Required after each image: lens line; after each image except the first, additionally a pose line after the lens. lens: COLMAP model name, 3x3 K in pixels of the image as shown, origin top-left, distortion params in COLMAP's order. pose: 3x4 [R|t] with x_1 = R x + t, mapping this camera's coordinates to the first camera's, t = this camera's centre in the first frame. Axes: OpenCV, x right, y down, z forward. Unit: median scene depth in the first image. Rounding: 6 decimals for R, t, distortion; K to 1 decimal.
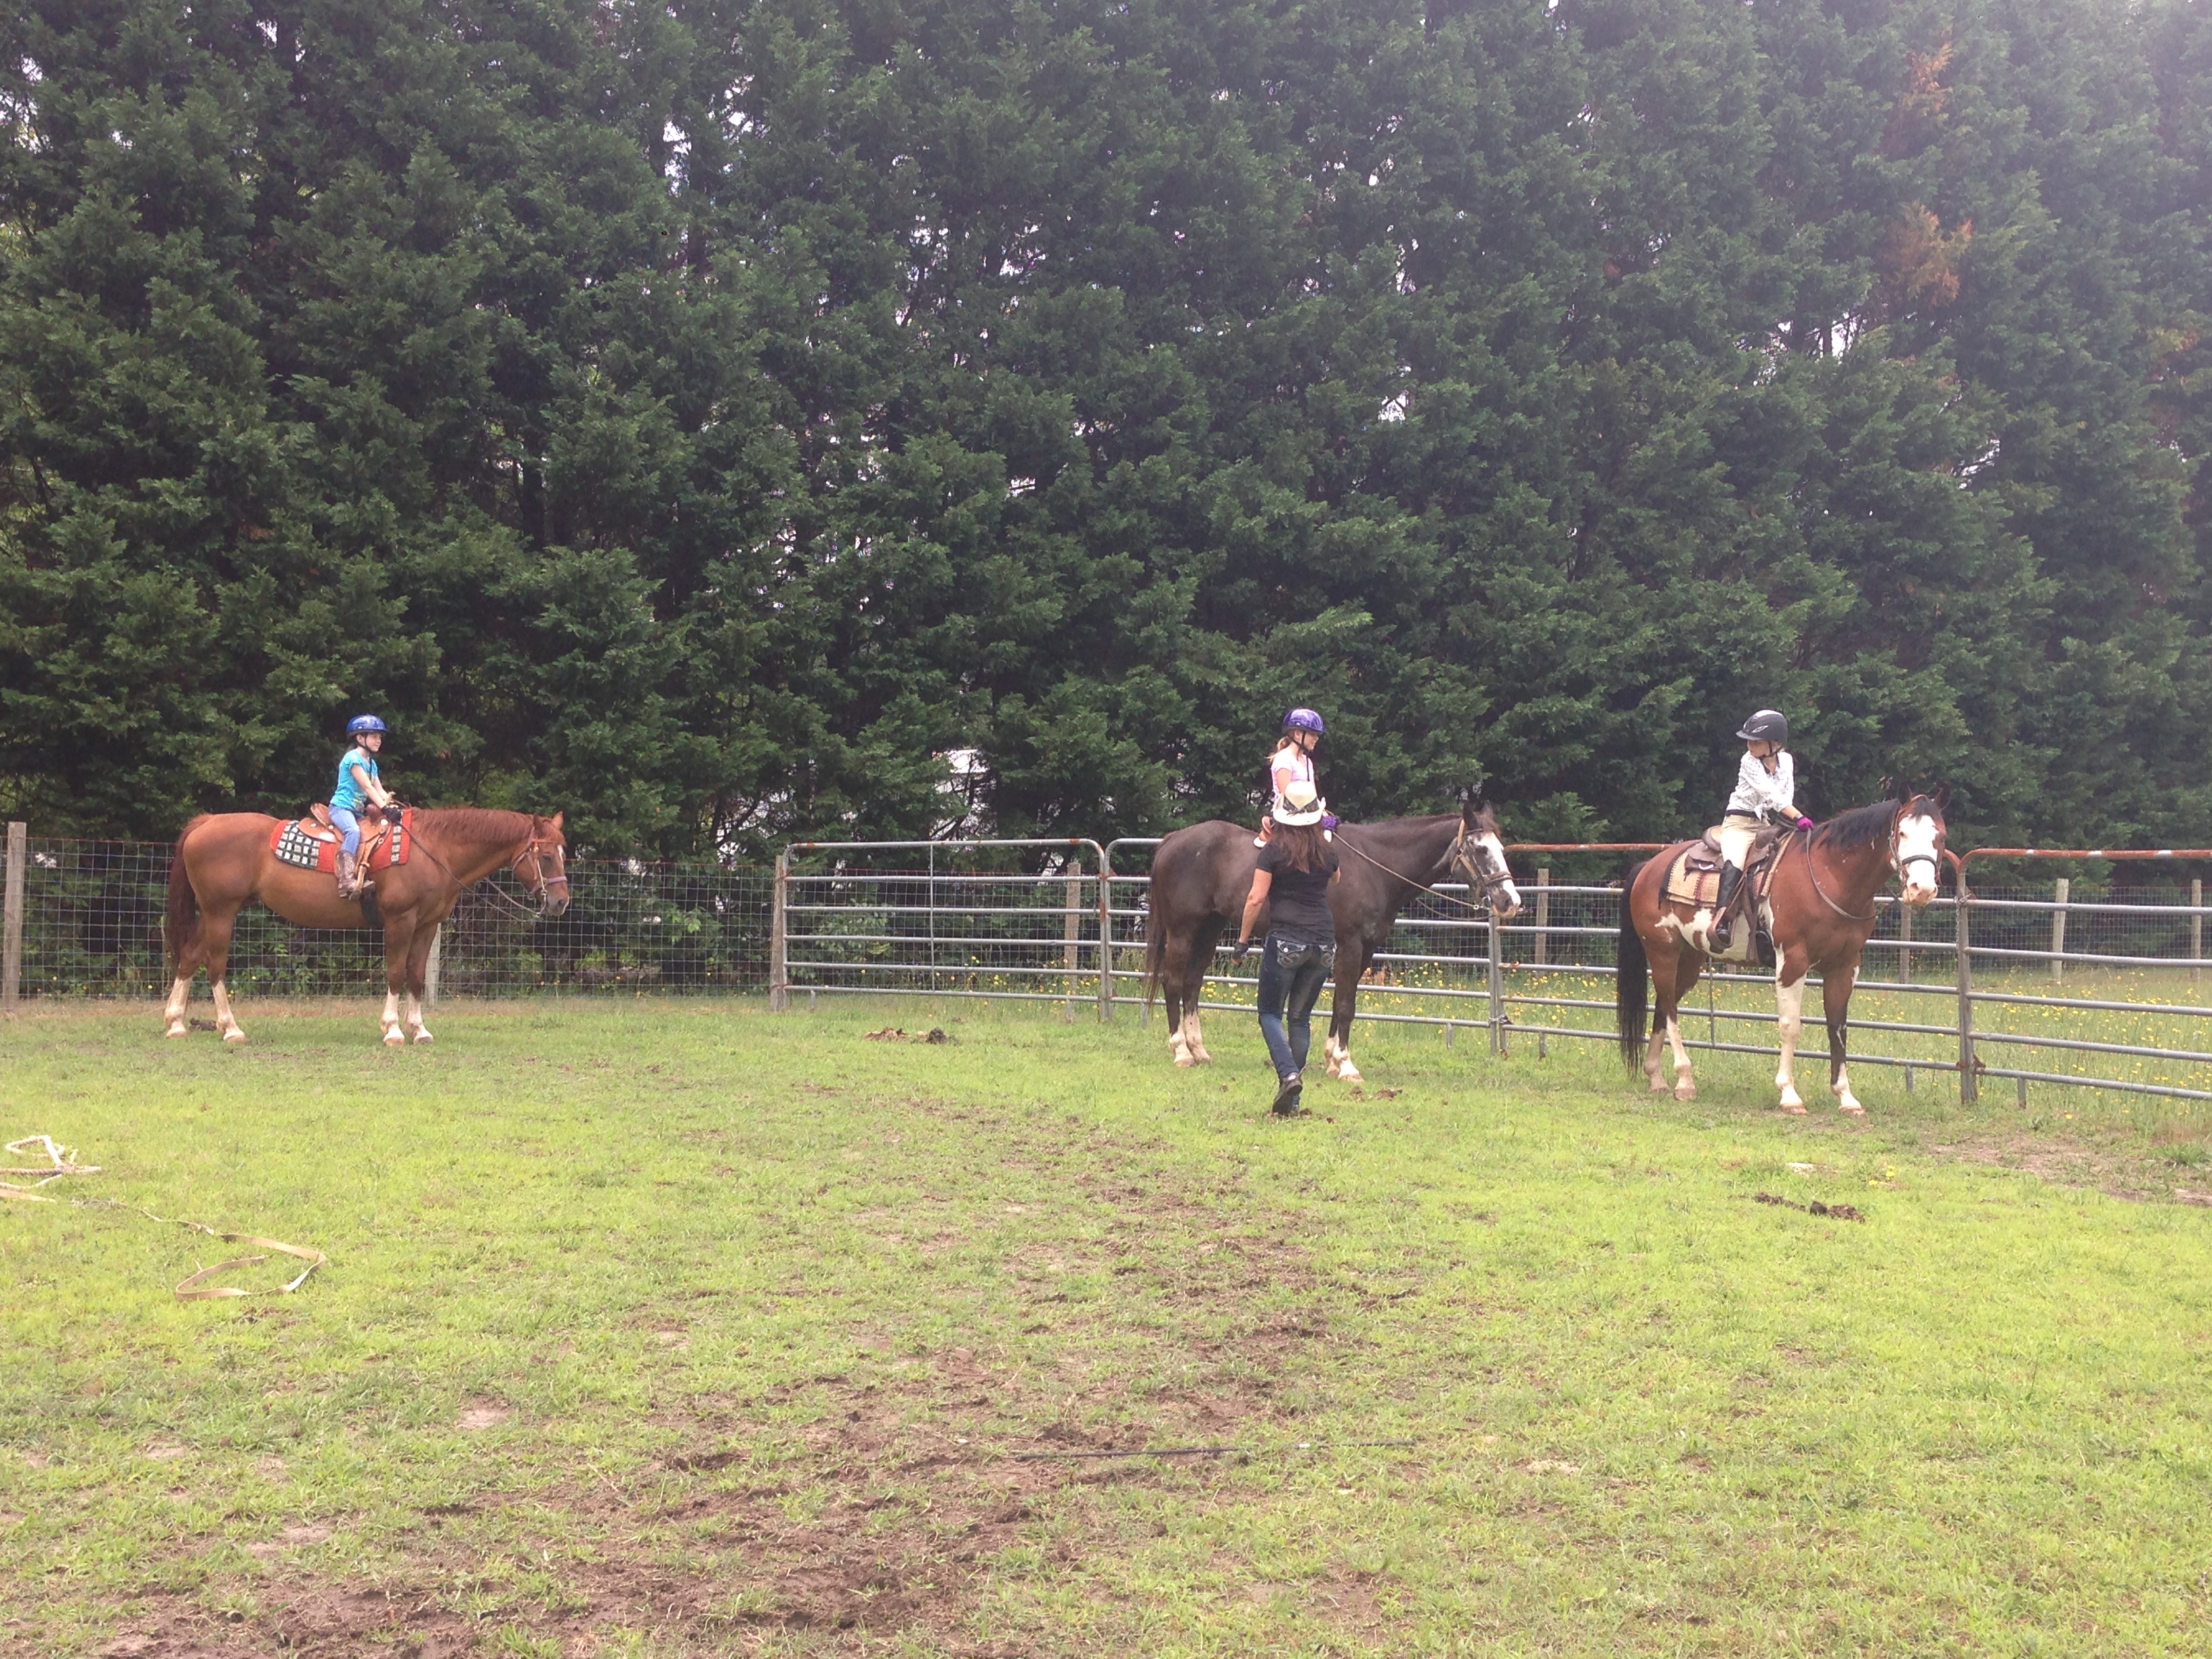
lens RADIAL K [[2539.8, 0, 1096.2], [0, 2539.8, 791.9], [0, 0, 1]] dist [0.108524, 0.000000]
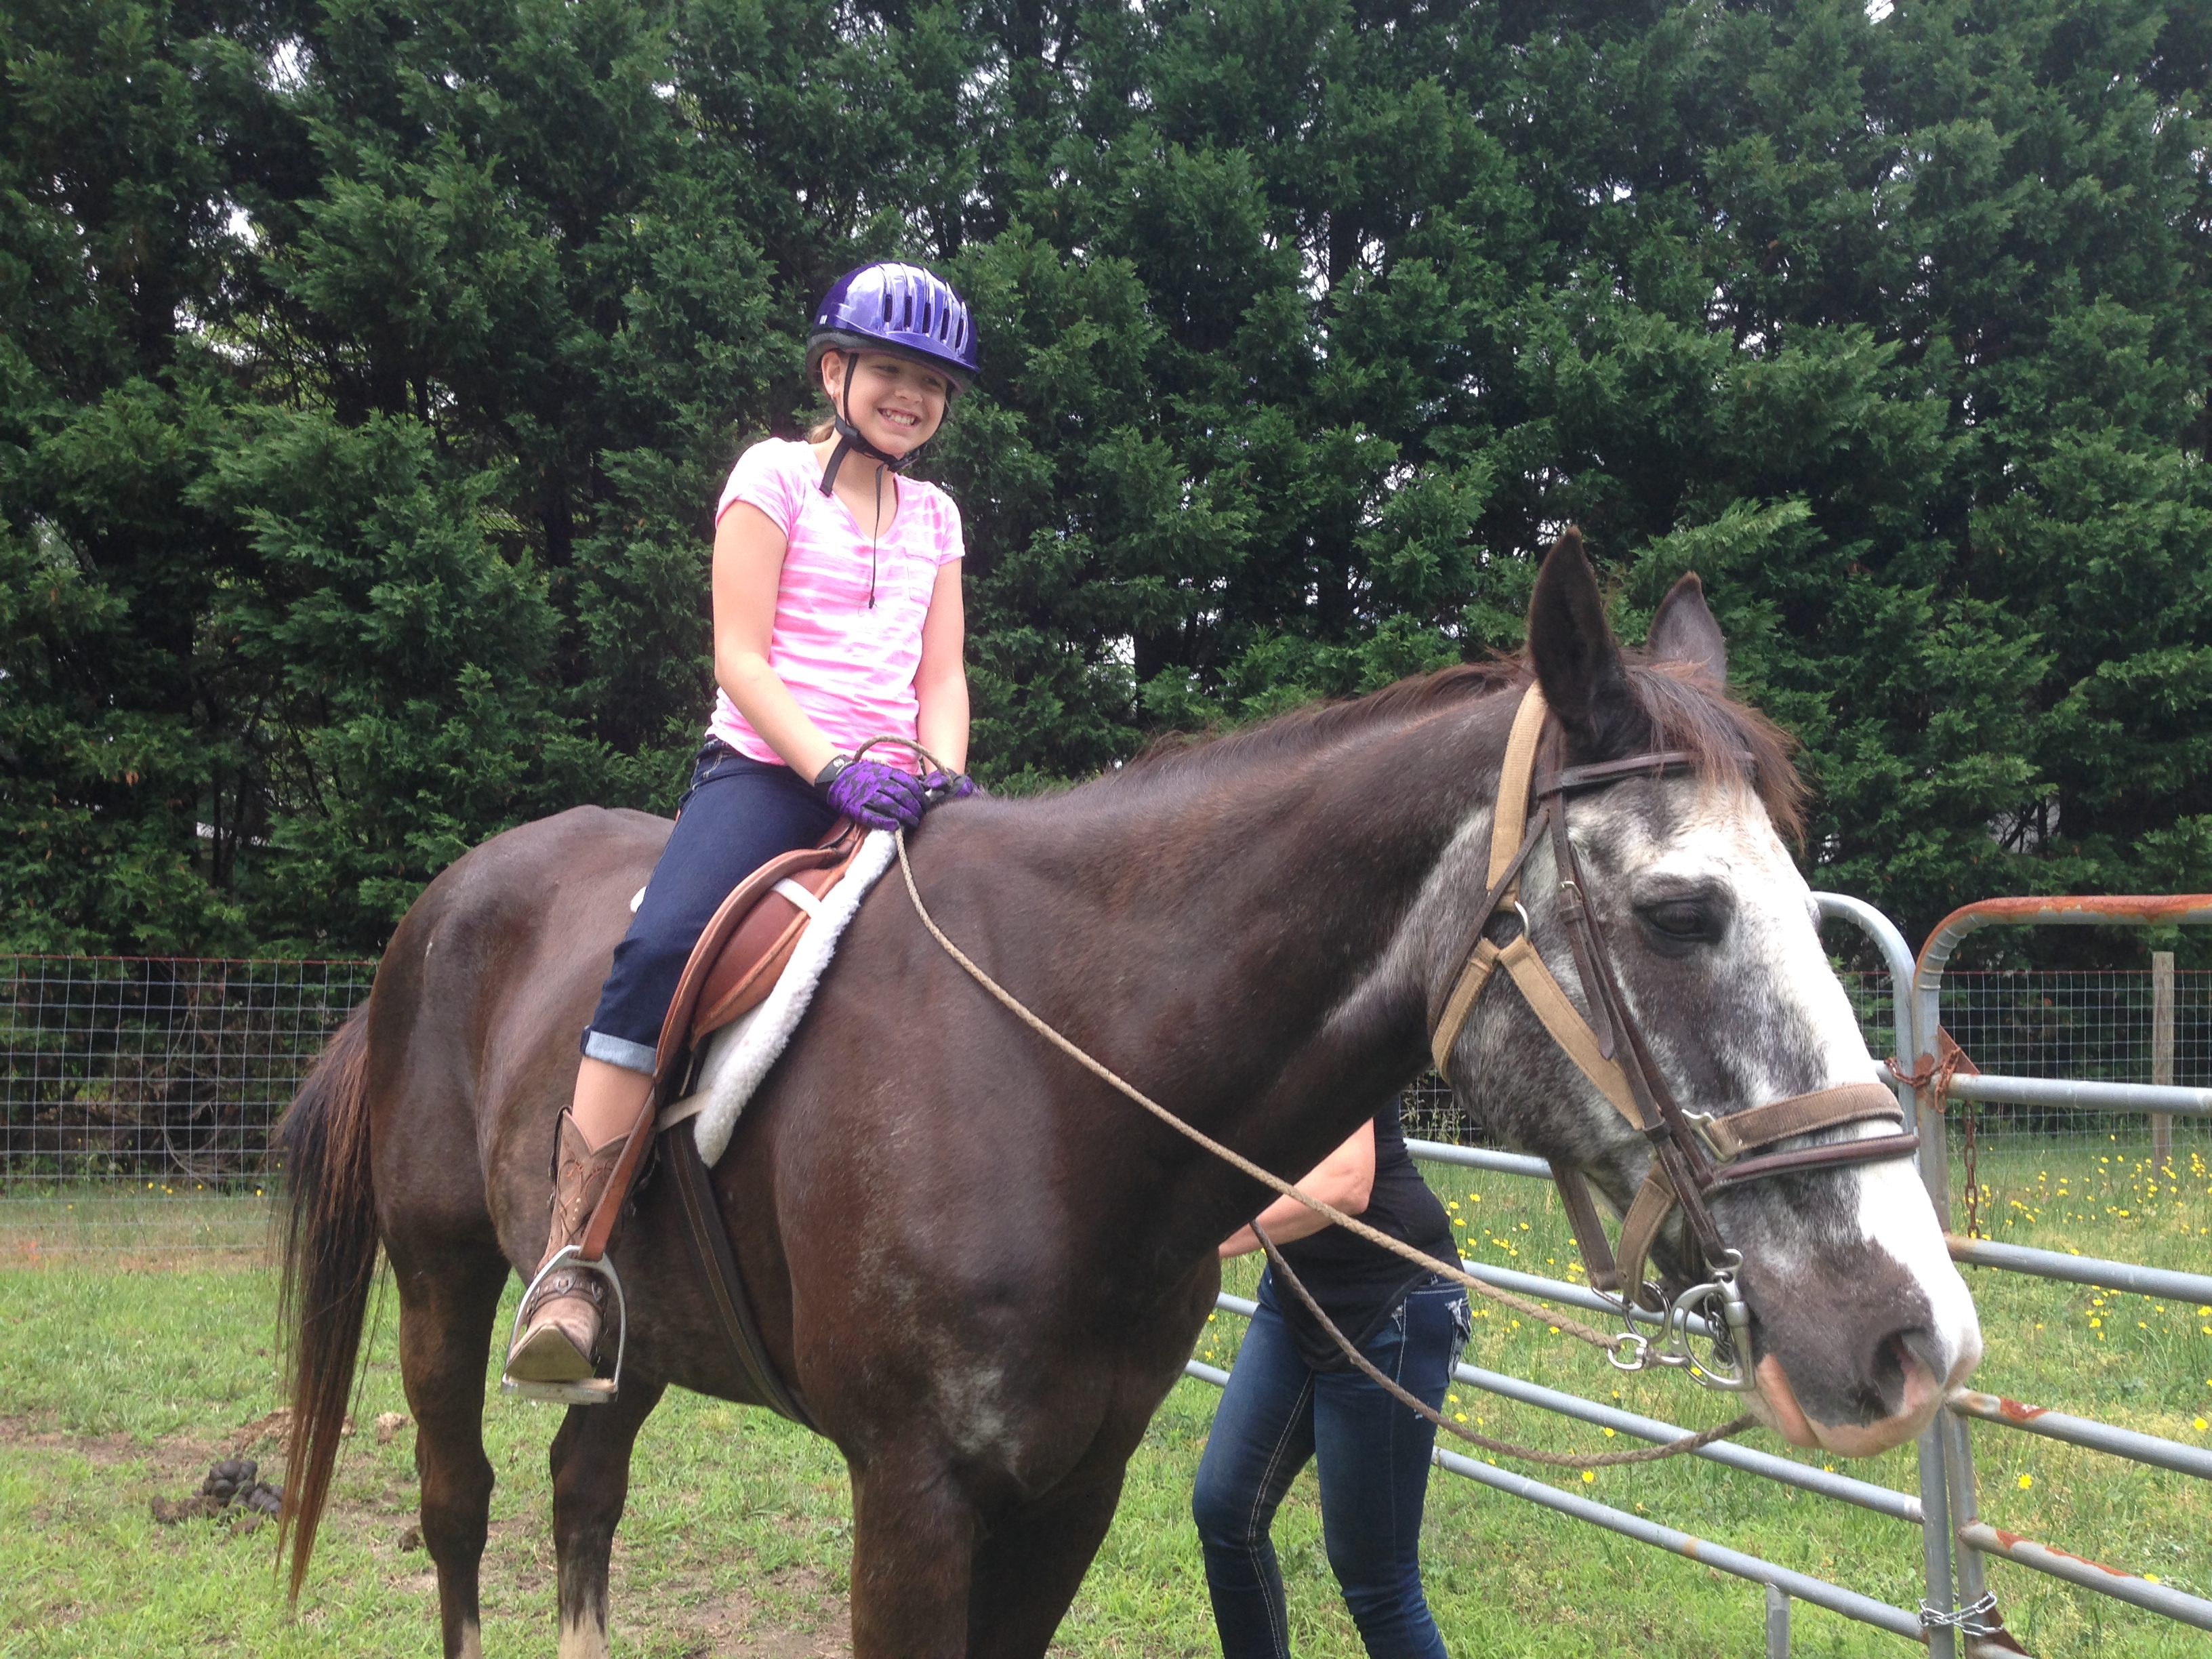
lens RADIAL K [[2098.8, 0, 1100.7], [0, 2098.8, 812.7], [0, 0, 1]] dist [0.066316, 0.000000]
pose [[0.958414, -0.030011, -0.283800, 0.086593], [0.022085, 0.999273, -0.031089, 0.011673], [0.284526, 0.023528, 0.958380, 0.487477]]
